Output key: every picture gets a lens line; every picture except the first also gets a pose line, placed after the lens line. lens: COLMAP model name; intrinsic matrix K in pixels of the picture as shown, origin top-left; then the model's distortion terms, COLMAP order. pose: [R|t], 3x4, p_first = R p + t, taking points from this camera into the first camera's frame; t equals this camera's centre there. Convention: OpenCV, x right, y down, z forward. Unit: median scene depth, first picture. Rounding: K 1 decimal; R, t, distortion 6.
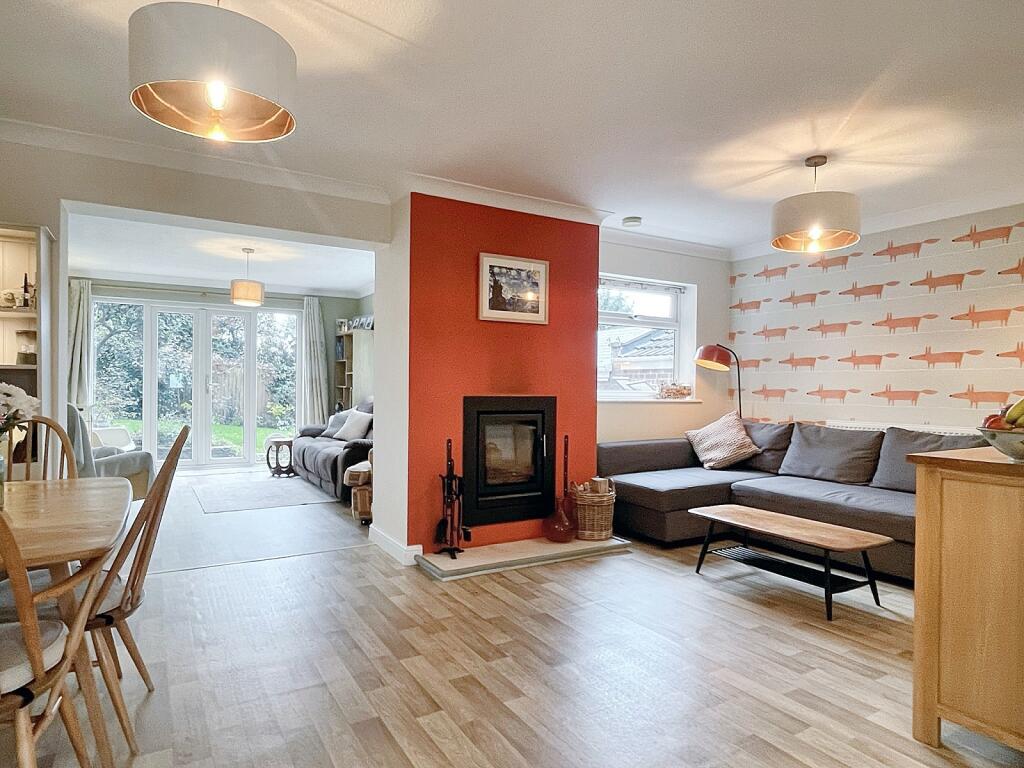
lens RADIAL K [[610.6, 0, 516.7], [0, 610.6, 389.7], [0, 0, 1]] dist [-0.000208, -0.004039]
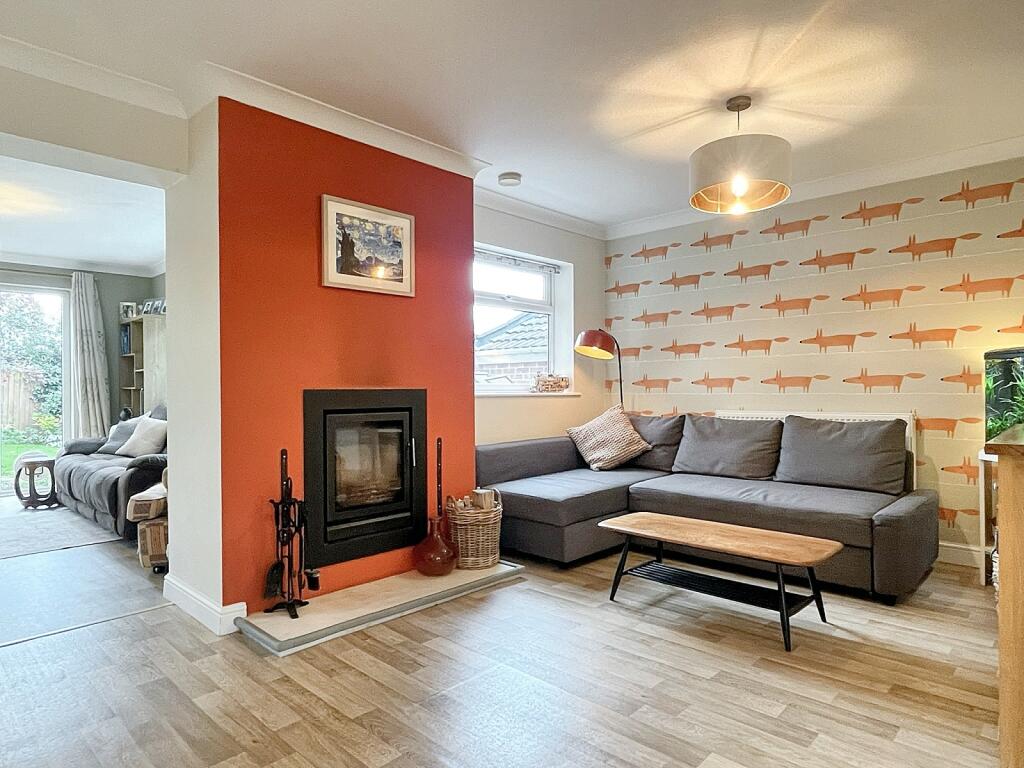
lens RADIAL K [[610.6, 0, 516.7], [0, 610.6, 389.7], [0, 0, 1]] dist [-0.000208, -0.004039]
pose [[0.962767, -0.018023, 0.269731, -0.035671], [0.019236, 0.999813, -0.001856, 0.015733], [-0.269648, 0.006975, 0.962934, 0.213519]]
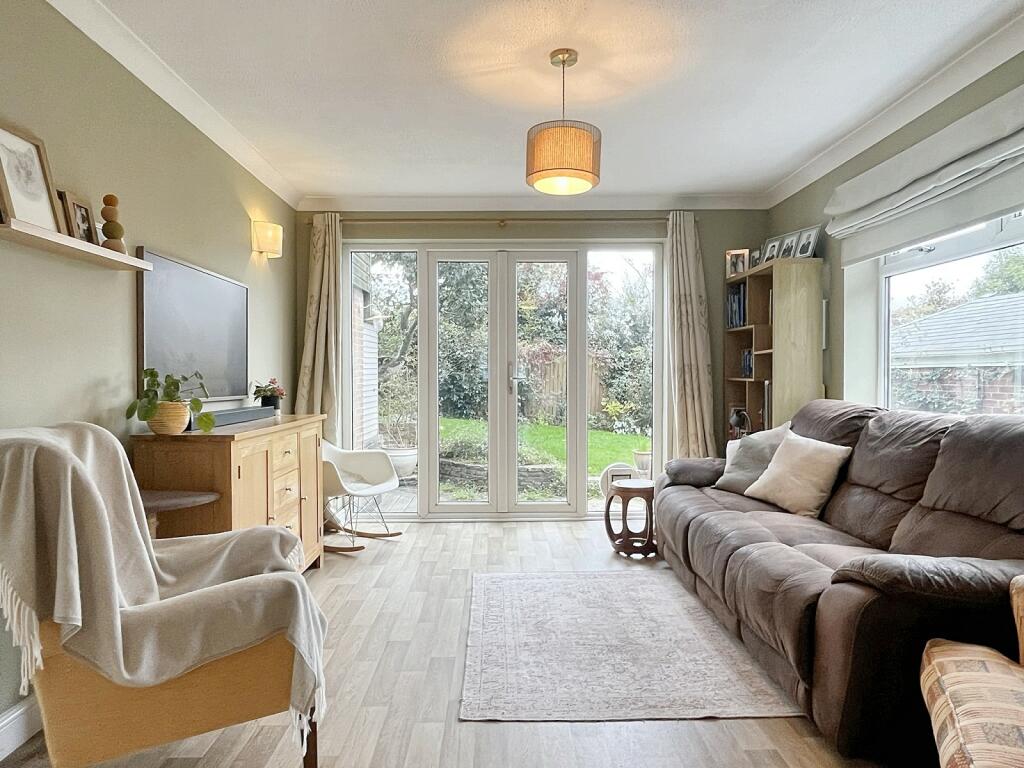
lens RADIAL K [[662.2, 0, 510.4], [0, 662.2, 391.6], [0, 0, 1]] dist [0.000779, -0.002962]
pose [[0.866303, 0.000426, -0.499519, -0.343615], [0.008205, 0.999853, 0.015083, -0.009589], [0.499451, -0.017165, 0.866172, 0.820512]]
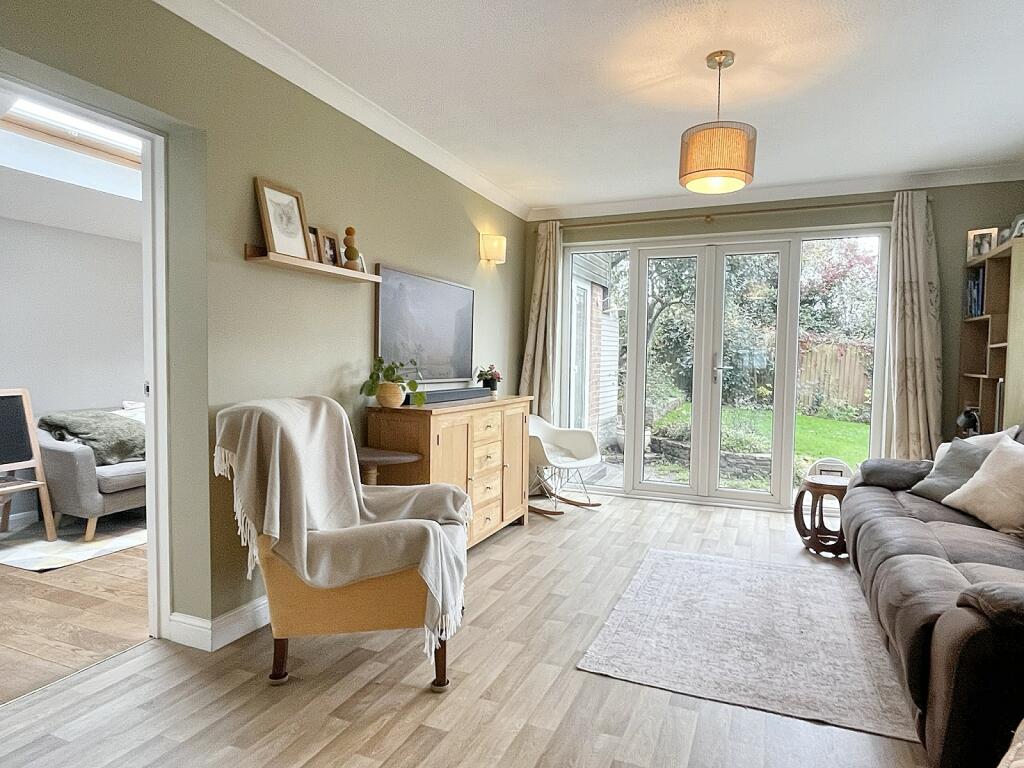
lens RADIAL K [[610.6, 0, 516.7], [0, 610.6, 389.7], [0, 0, 1]] dist [-0.000208, -0.004039]
pose [[0.591944, 0.039646, -0.805003, -0.238259], [-0.013059, 0.999130, 0.039604, -0.015941], [0.805873, -0.012931, 0.591947, 0.879777]]
